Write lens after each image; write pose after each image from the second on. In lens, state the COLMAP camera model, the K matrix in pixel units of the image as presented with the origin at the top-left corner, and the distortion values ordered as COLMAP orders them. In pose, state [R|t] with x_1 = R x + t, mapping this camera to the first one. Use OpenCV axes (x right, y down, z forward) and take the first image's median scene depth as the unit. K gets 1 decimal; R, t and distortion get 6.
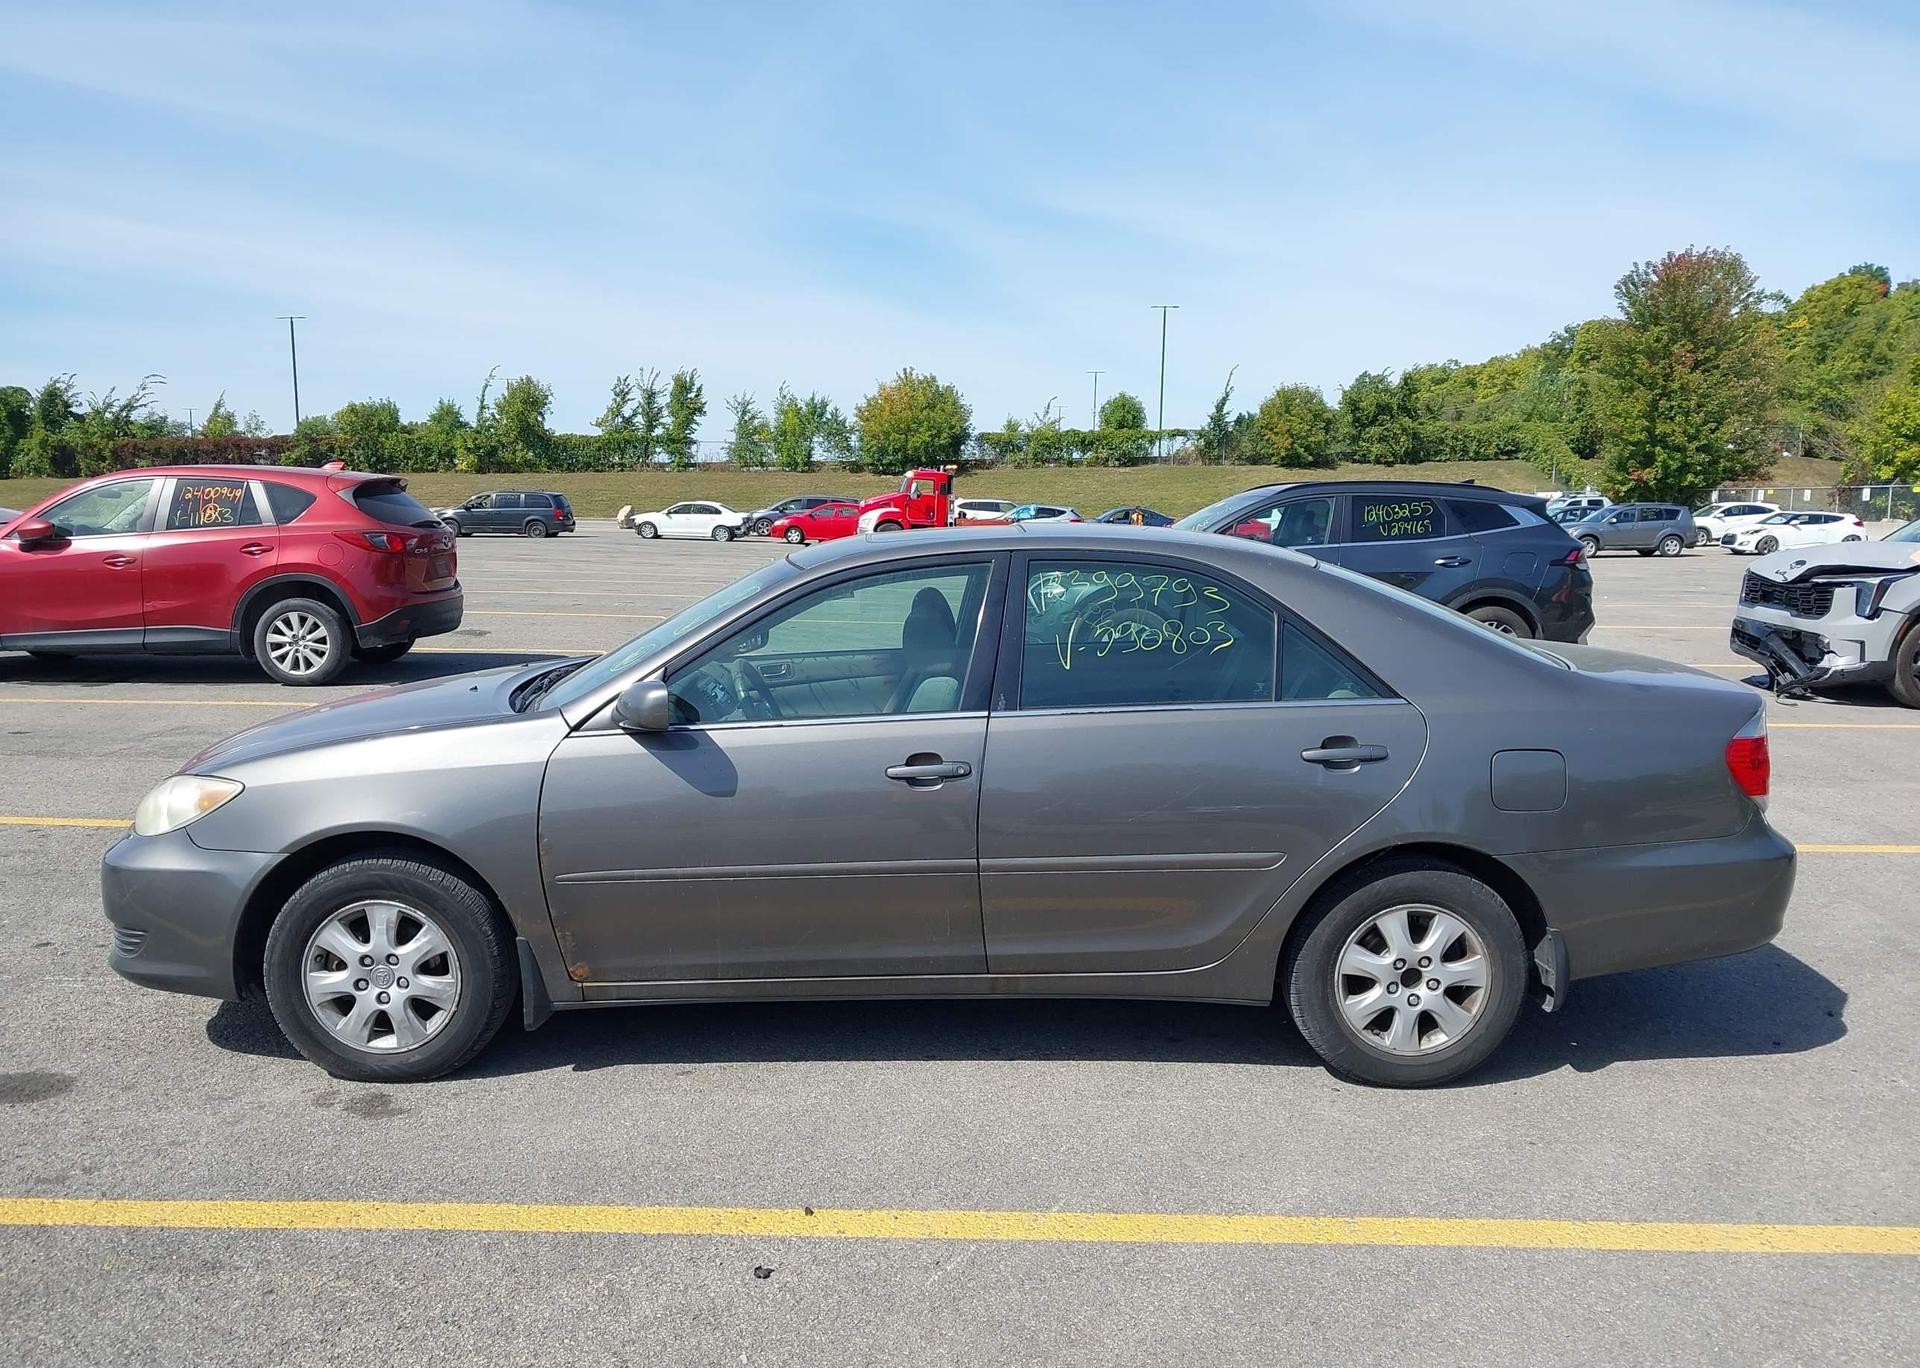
lens RADIAL K [[1508.8, 0, 950.7], [0, 1508.8, 706.5], [0, 0, 1]] dist [0.030071, -0.037172]
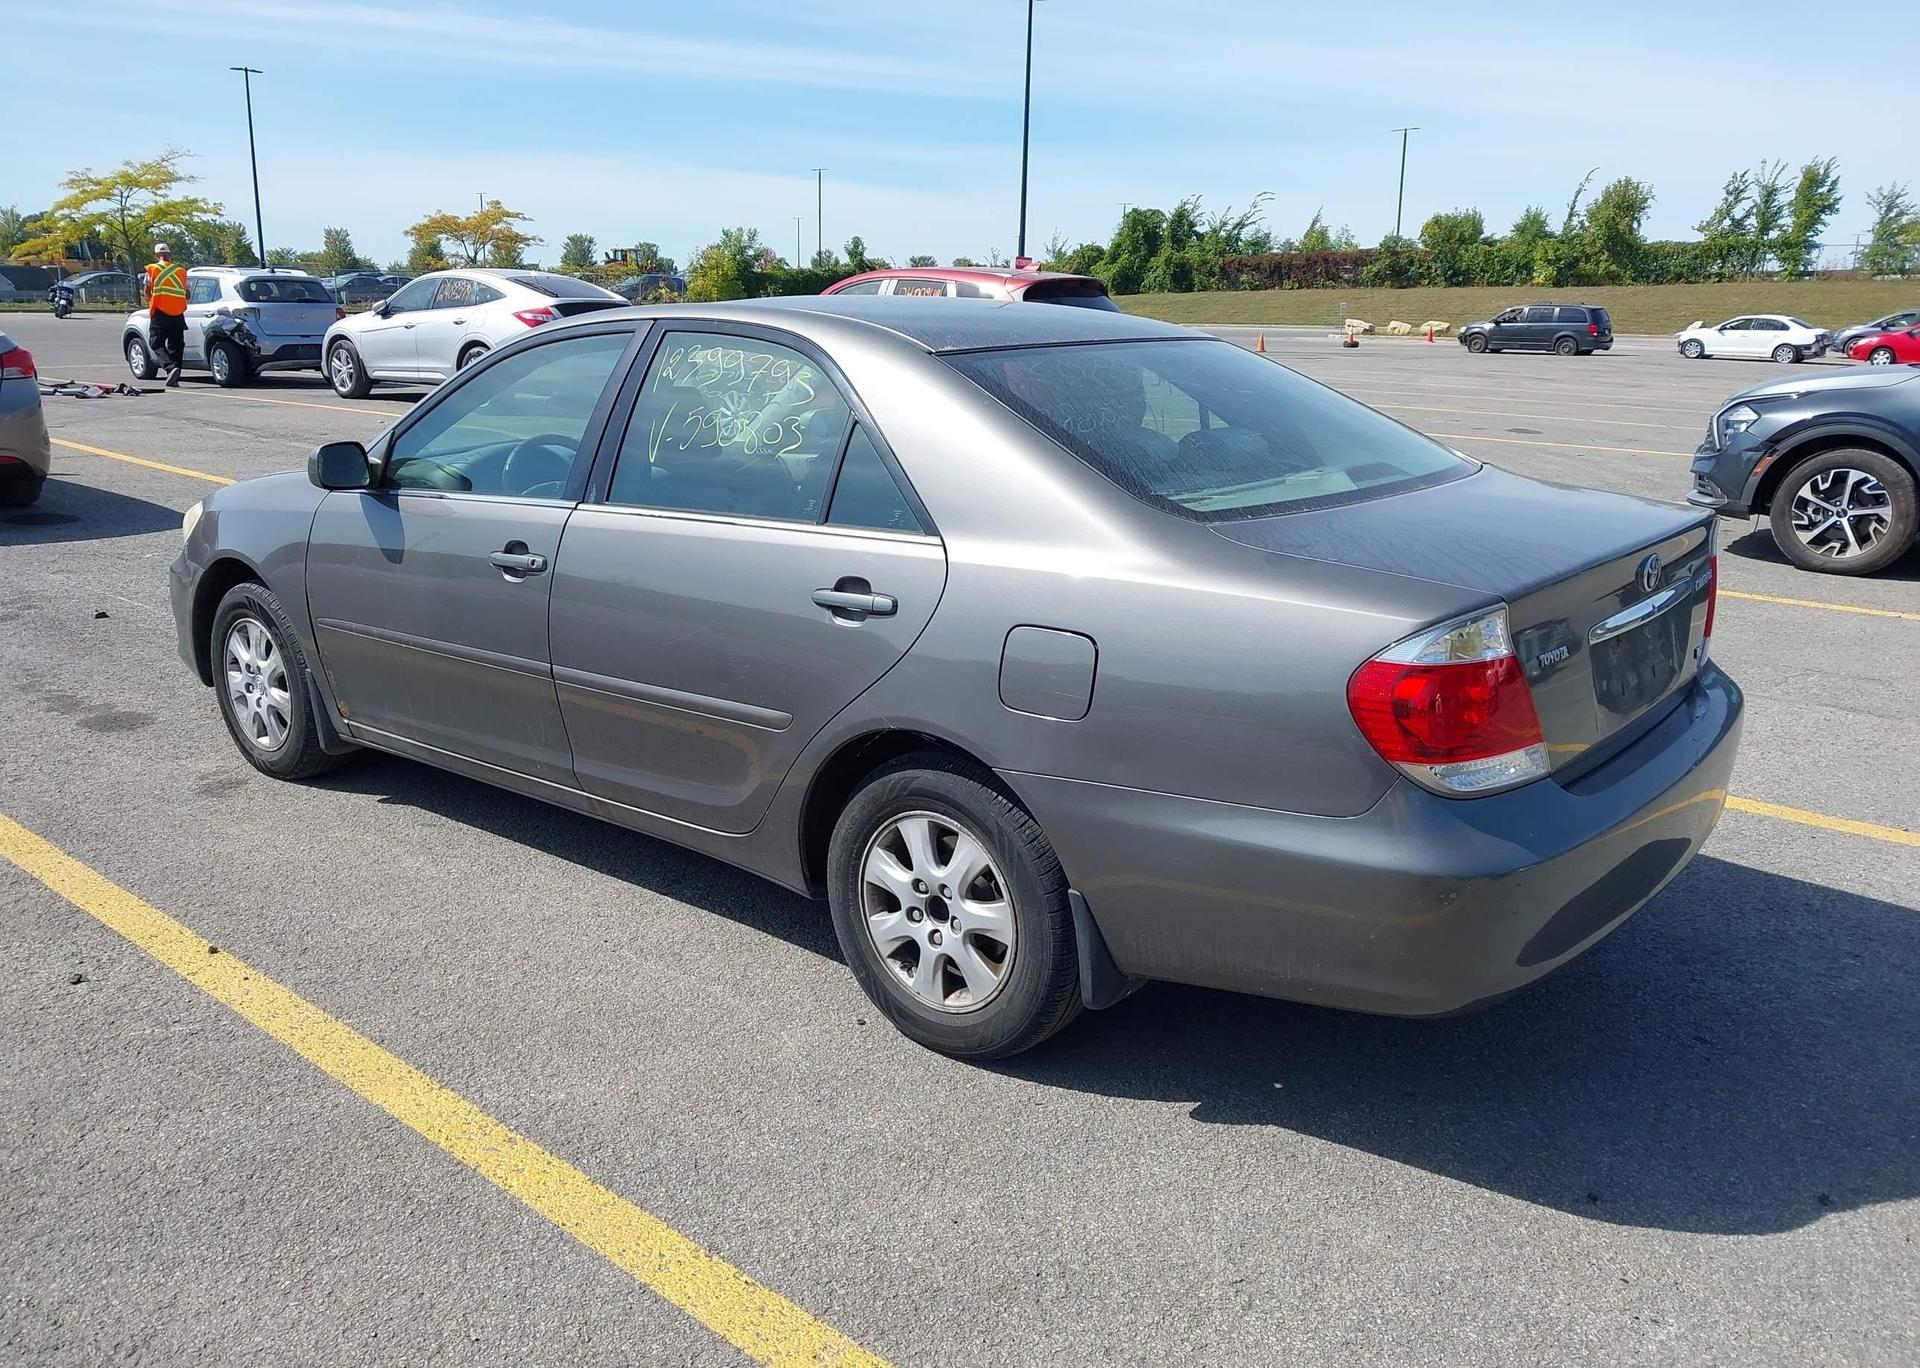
lens RADIAL K [[1508.8, 0, 929.4], [0, 1508.8, 688.5], [0, 0, 1]] dist [0.030071, -0.037172]
pose [[0.761562, 0.163703, -0.627076, 0.067812], [-0.096621, 0.985438, 0.139913, -0.002971], [0.640849, -0.045964, 0.766290, 0.038697]]
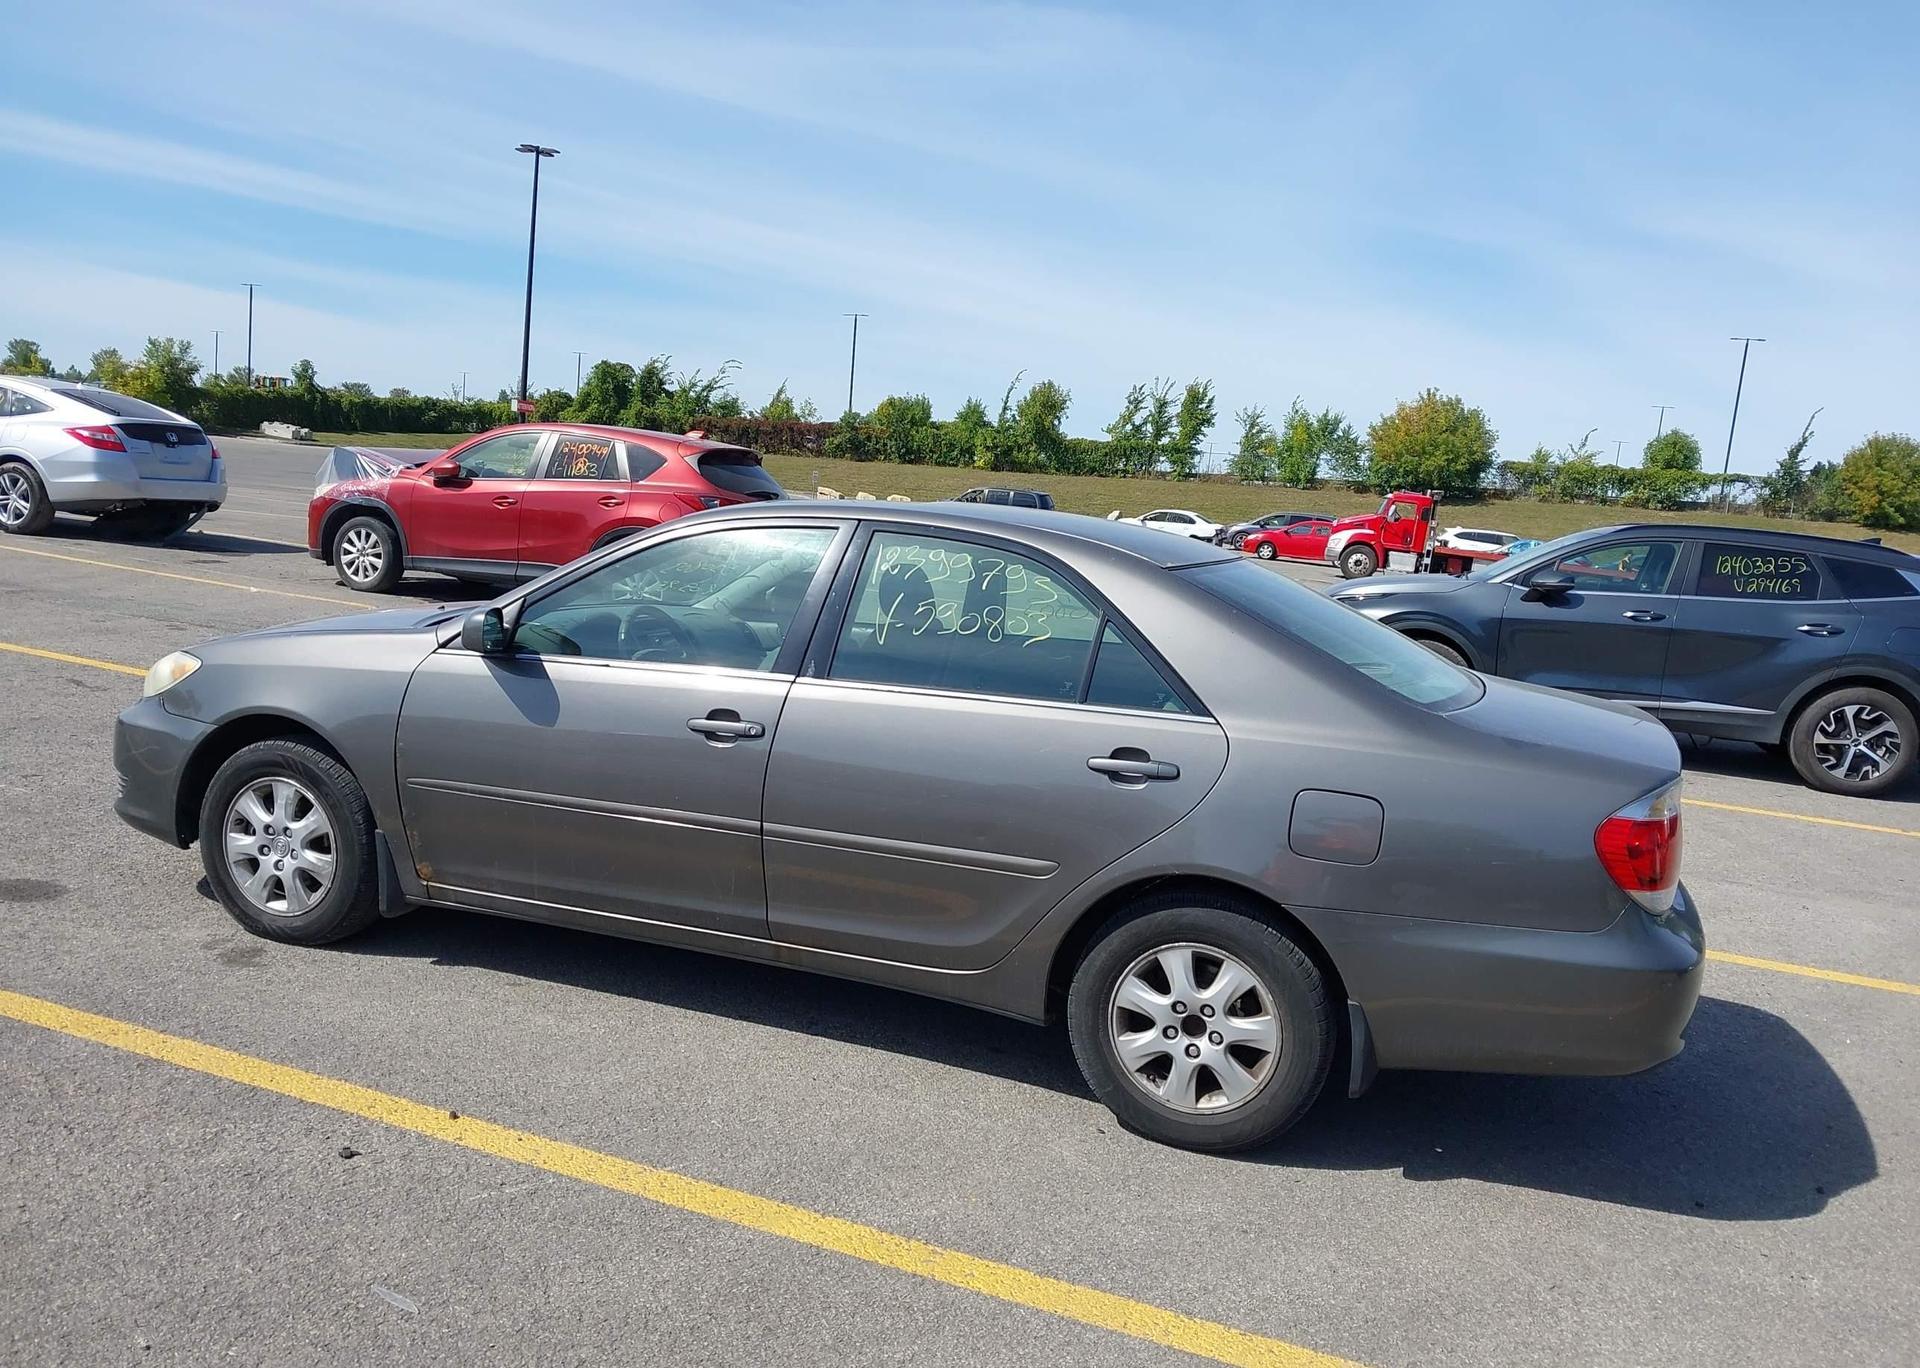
lens RADIAL K [[1508.8, 0, 936.0], [0, 1508.8, 693.2], [0, 0, 1]] dist [0.030071, -0.037172]
pose [[0.936708, 0.123026, -0.327785, 0.038886], [-0.128386, 0.991710, 0.005327, -0.000239], [0.325723, 0.037093, 0.944737, 0.008247]]
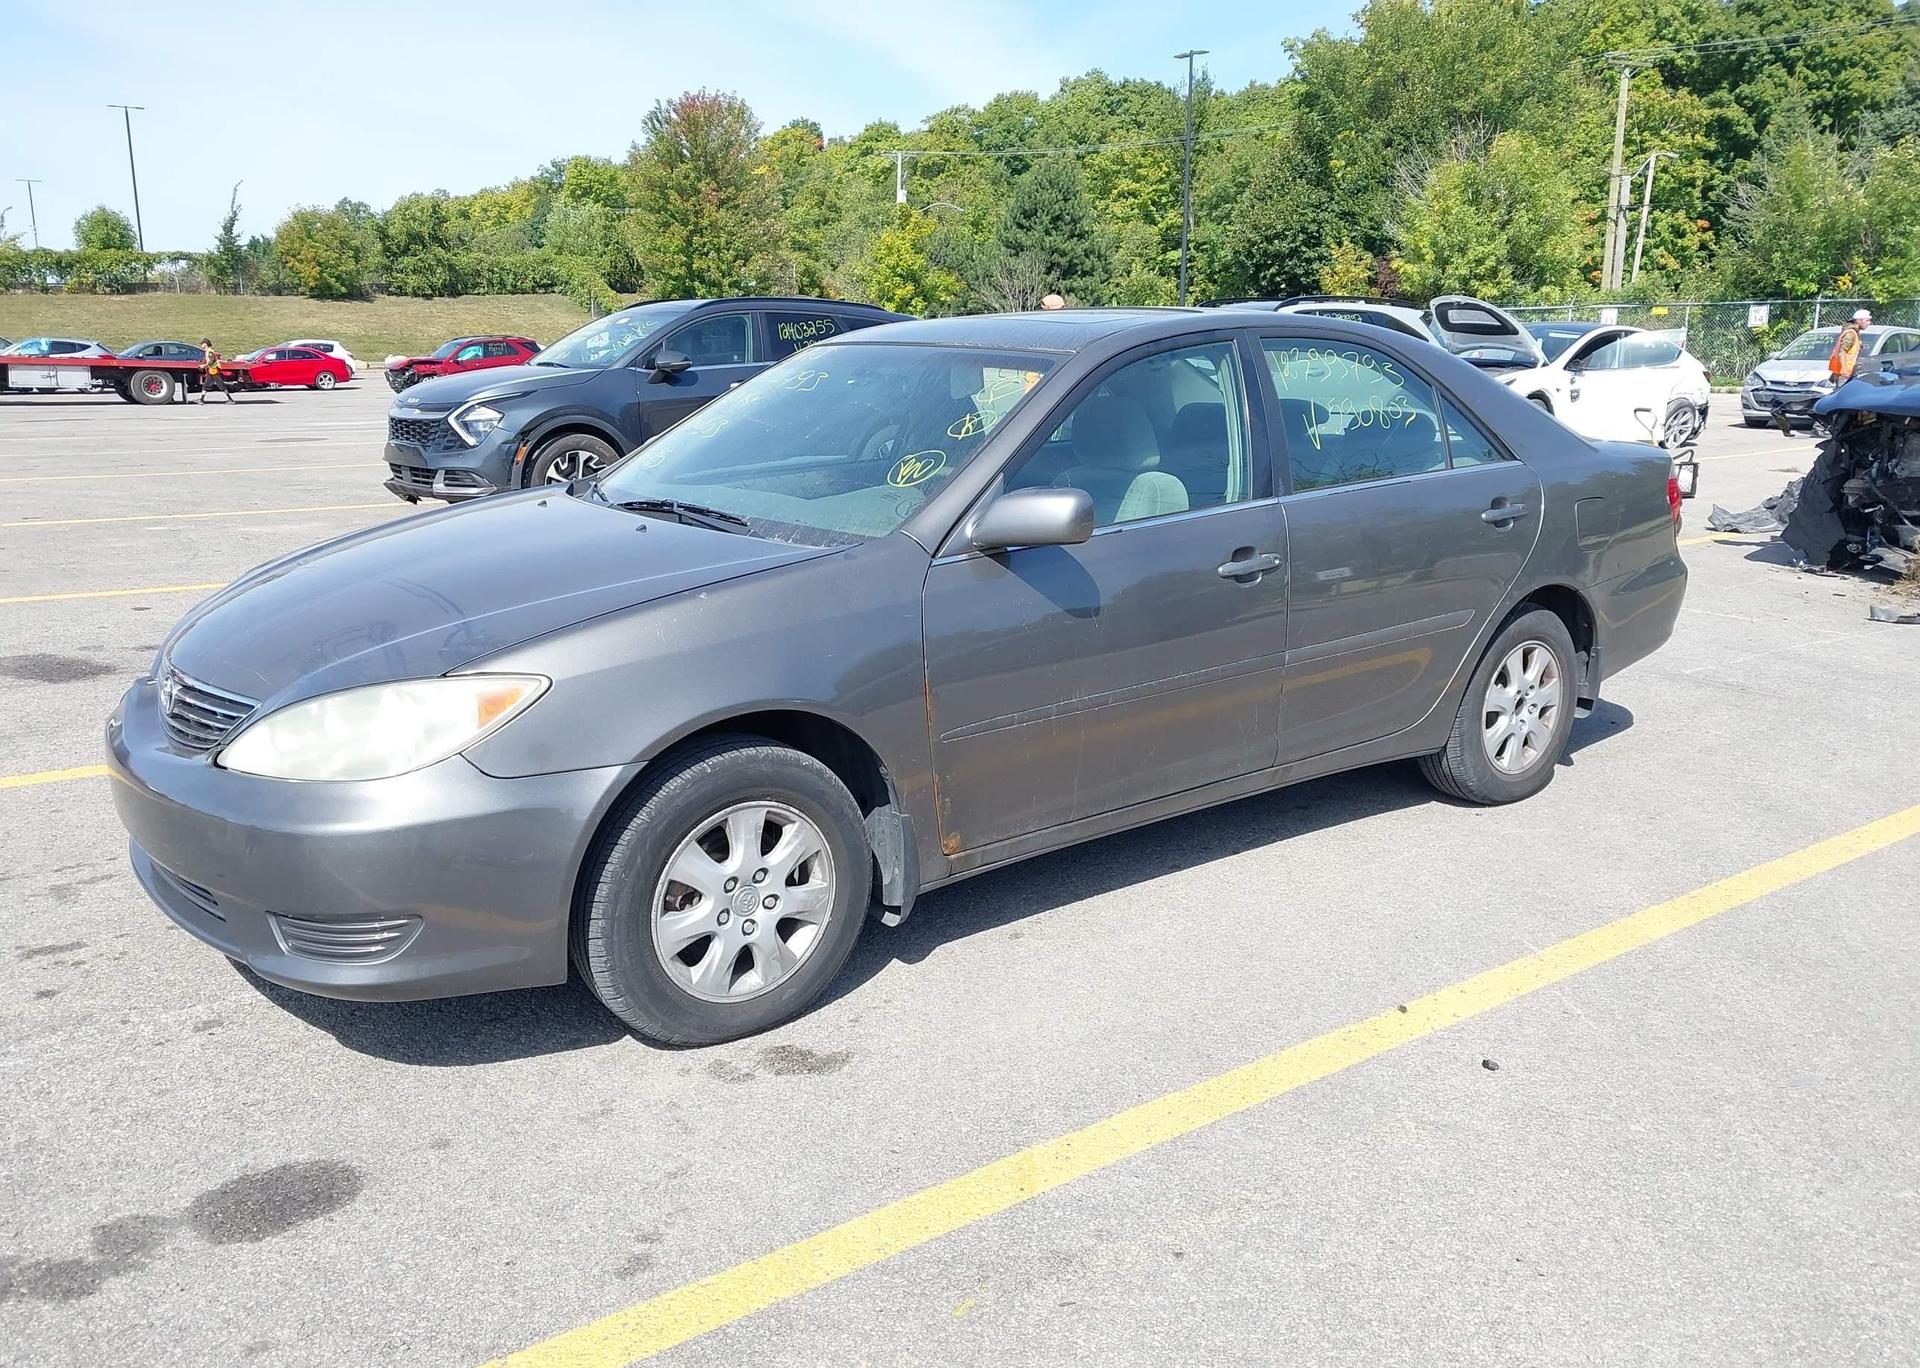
lens RADIAL K [[1508.8, 0, 933.3], [0, 1508.8, 713.1], [0, 0, 1]] dist [0.030071, -0.037172]
pose [[0.805477, -0.150294, 0.573253, -0.064539], [0.088196, 0.986936, 0.134828, -0.000875], [-0.586028, -0.058043, 0.808209, 0.029766]]
